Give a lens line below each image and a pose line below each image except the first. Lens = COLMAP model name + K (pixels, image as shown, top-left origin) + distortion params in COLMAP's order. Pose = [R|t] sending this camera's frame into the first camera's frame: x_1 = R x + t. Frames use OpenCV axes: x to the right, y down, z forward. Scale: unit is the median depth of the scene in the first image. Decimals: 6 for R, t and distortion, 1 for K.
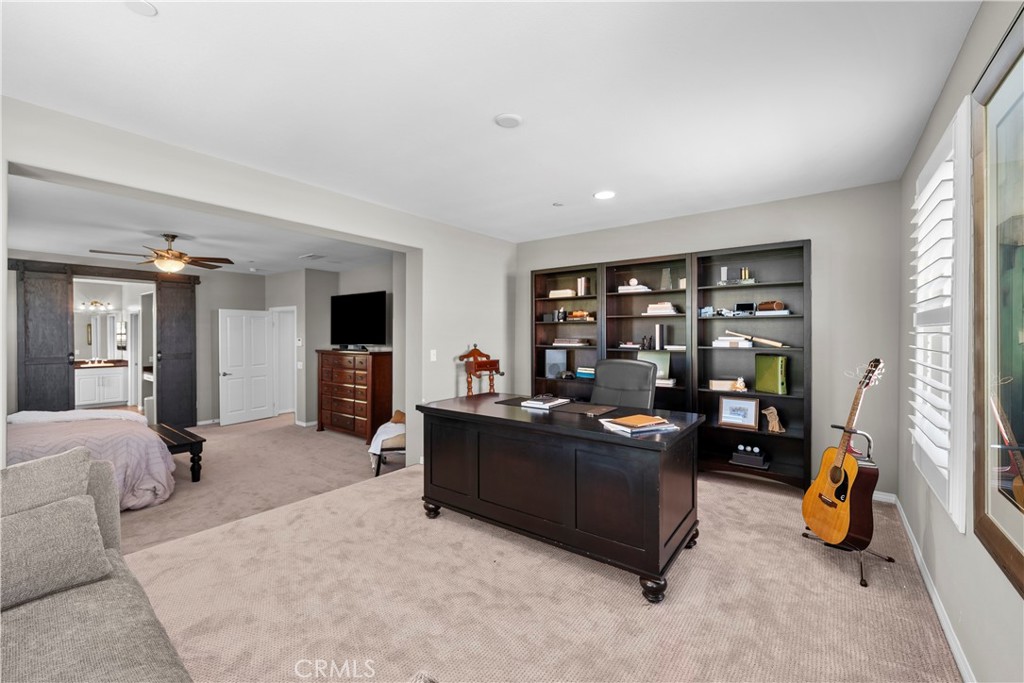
lens RADIAL K [[418.9, 0, 508.2], [0, 418.9, 336.9], [0, 0, 1]] dist [-0.001164, -0.000444]
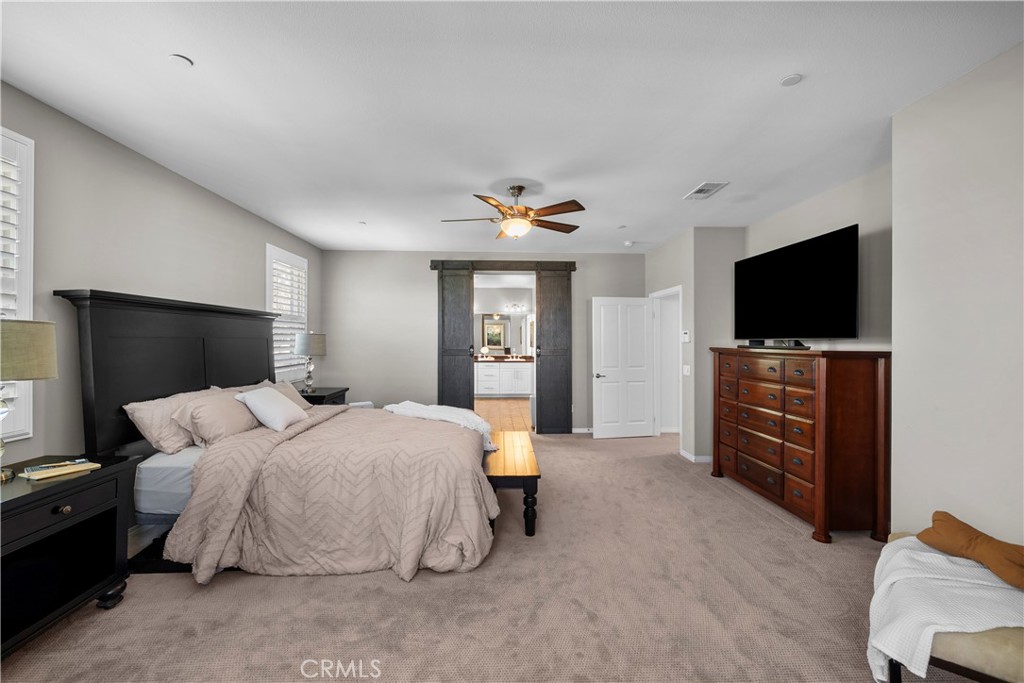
lens RADIAL K [[418.9, 0, 508.2], [0, 418.9, 336.9], [0, 0, 1]] dist [-0.001164, -0.000444]
pose [[0.639919, -0.004235, -0.768431, -0.181179], [-0.007115, 0.999909, -0.011436, 0.026902], [0.768409, 0.012785, 0.639831, 0.388222]]
